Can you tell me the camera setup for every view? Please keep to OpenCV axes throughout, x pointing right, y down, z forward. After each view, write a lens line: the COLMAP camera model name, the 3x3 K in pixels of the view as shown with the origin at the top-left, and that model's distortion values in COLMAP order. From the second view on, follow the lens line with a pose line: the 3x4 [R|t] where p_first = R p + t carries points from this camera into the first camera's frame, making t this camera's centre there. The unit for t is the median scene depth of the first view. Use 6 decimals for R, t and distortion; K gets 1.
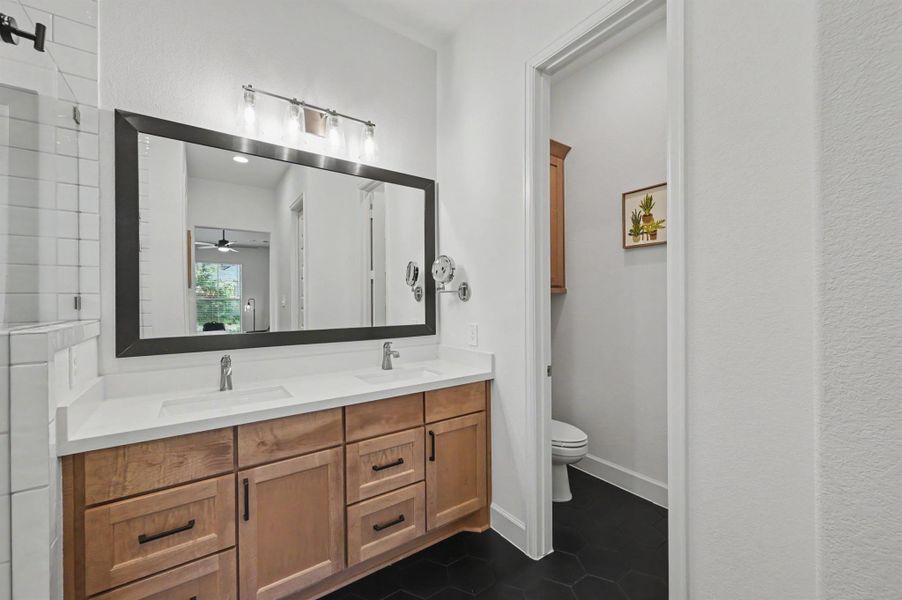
lens RADIAL K [[357.6, 0, 451.0], [0, 357.6, 306.3], [0, 0, 1]] dist [-0.005684, 0.001263]
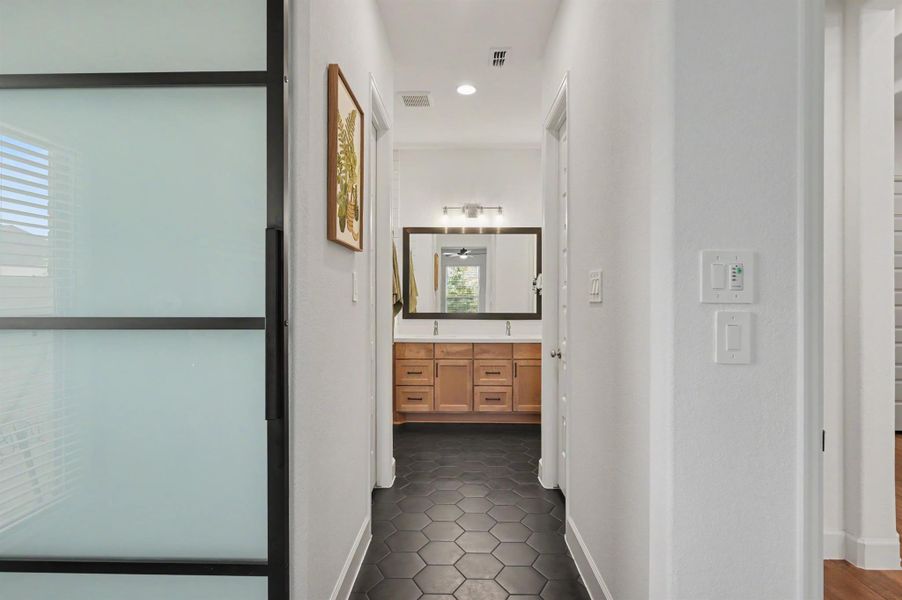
lens RADIAL K [[462.7, 0, 451.4], [0, 462.7, 302.2], [0, 0, 1]] dist [0.002725, -0.000002]
pose [[0.806336, 0.006727, -0.591419, 1.261275], [-0.011857, 0.999918, -0.004793, 0.018722], [0.591339, 0.010877, 0.806350, -1.417955]]
